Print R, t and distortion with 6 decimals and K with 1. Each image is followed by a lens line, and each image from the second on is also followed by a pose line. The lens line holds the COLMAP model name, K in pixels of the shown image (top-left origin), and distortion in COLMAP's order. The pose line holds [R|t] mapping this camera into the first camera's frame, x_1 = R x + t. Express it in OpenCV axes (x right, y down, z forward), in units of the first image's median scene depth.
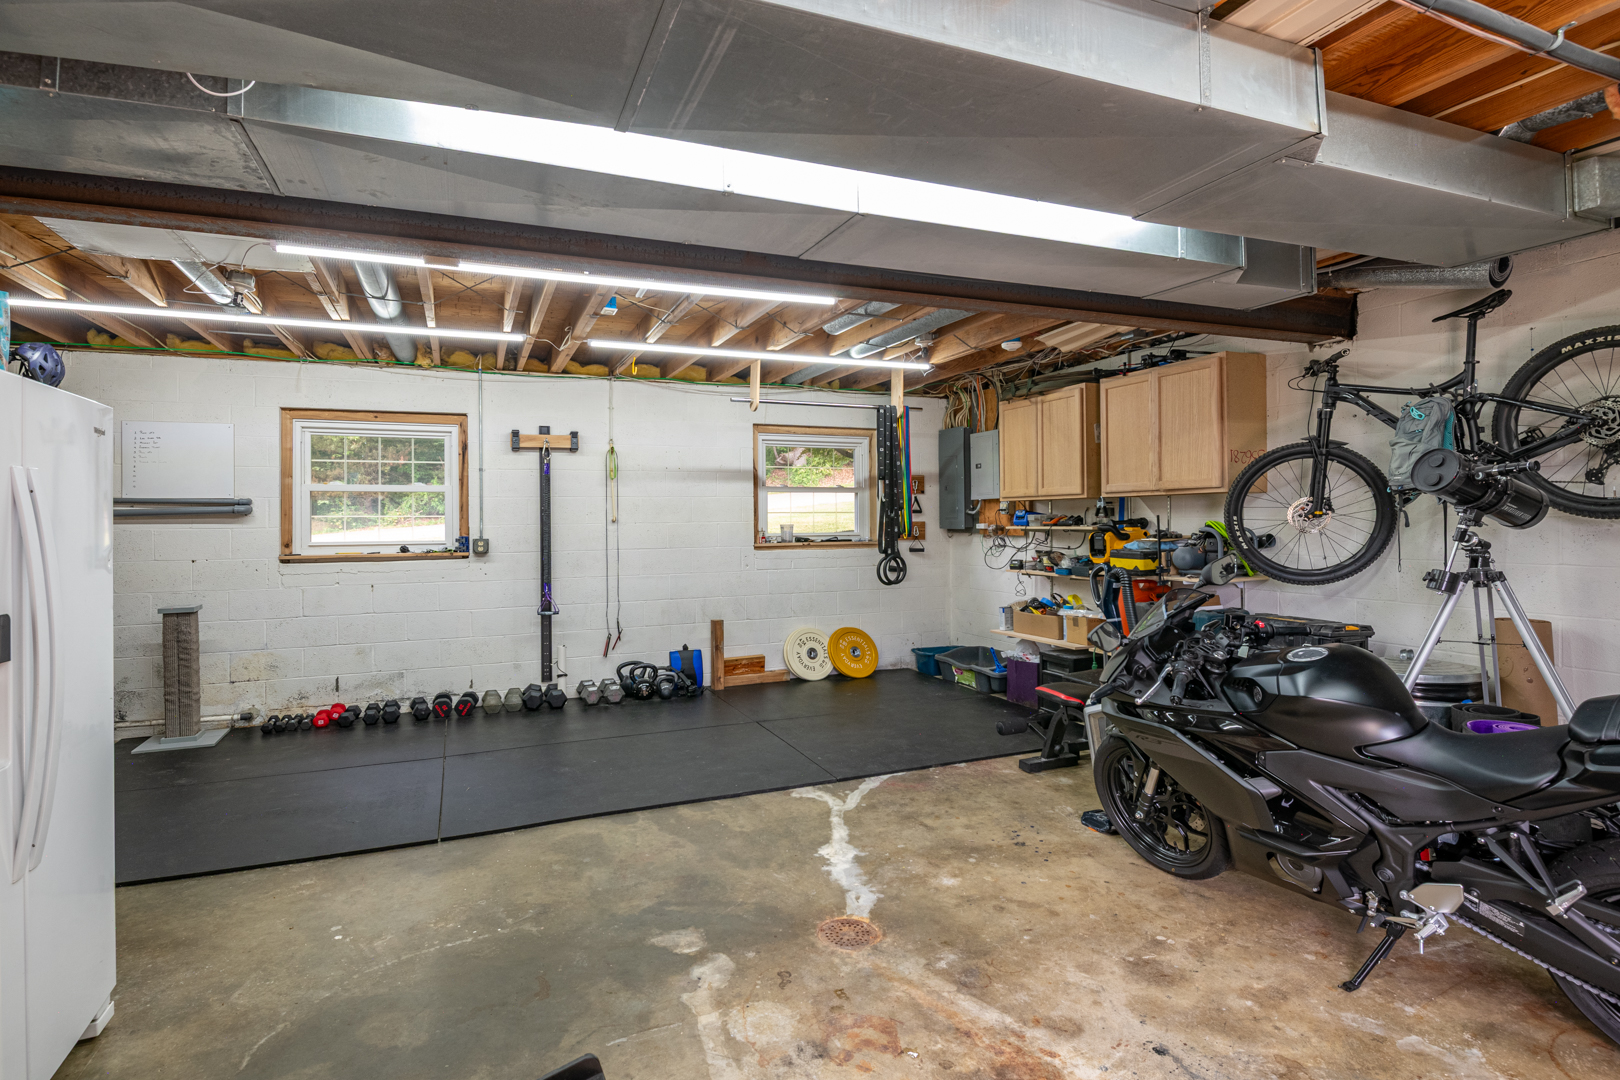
lens RADIAL K [[782.2, 0, 801.9], [0, 782.2, 525.5], [0, 0, 1]] dist [-0.003353, -0.009744]
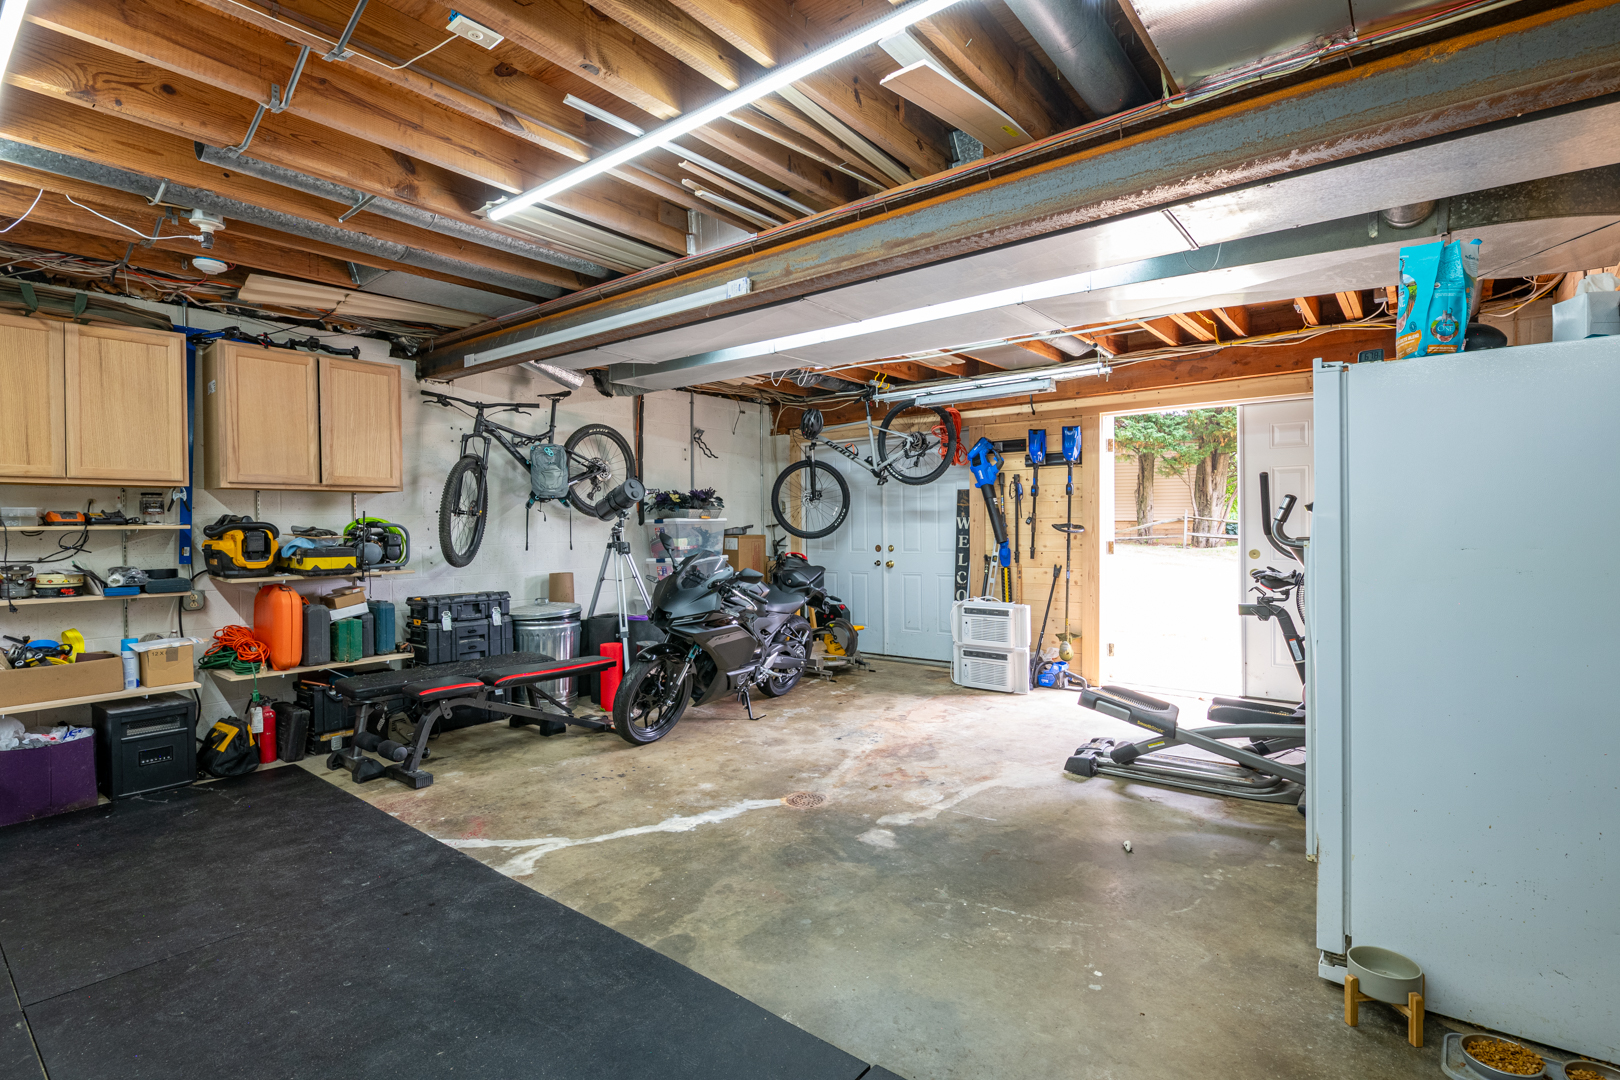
lens RADIAL K [[816.2, 0, 811.4], [0, 816.2, 522.7], [0, 0, 1]] dist [-0.001641, -0.010880]
pose [[-0.490189, 0.015869, 0.871472, -1.042923], [0.023049, 0.999721, -0.005239, 0.029466], [-0.871311, 0.017518, -0.490418, 1.447305]]
